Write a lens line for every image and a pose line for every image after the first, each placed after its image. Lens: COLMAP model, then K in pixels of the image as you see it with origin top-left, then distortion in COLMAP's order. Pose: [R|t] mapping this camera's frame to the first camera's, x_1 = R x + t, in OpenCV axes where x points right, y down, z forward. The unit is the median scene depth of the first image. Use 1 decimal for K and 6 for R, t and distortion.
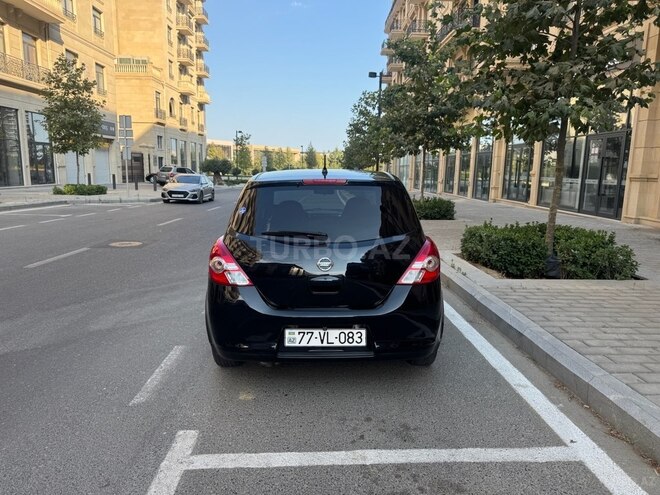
lens RADIAL K [[461.9, 0, 334.0], [0, 461.9, 250.9], [0, 0, 1]] dist [0.035338, -0.044866]
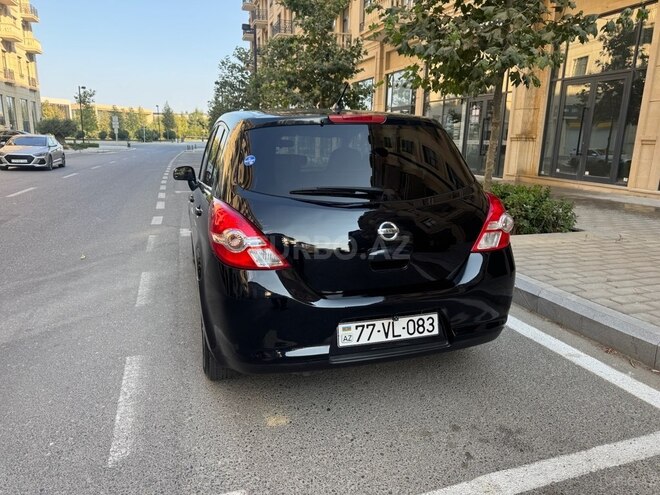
lens RADIAL K [[461.9, 0, 334.6], [0, 461.9, 251.8], [0, 0, 1]] dist [0.035338, -0.044866]
pose [[0.958948, -0.065550, 0.275903, -0.164289], [0.044642, 0.995681, 0.081399, -0.001062], [-0.280047, -0.065741, 0.957733, 0.173141]]
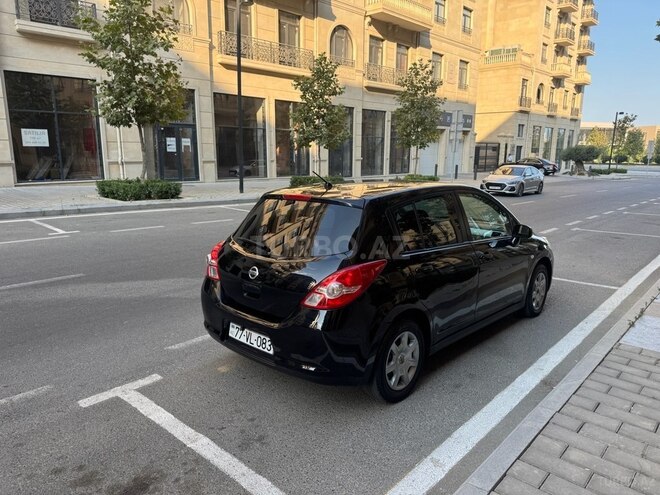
lens RADIAL K [[461.9, 0, 331.2], [0, 461.9, 251.8], [0, 0, 1]] dist [0.035338, -0.044866]
pose [[0.718408, 0.133277, -0.682735, 0.469910], [-0.114045, 0.990760, 0.073403, -0.067427], [0.686209, 0.025129, 0.726970, 0.169172]]
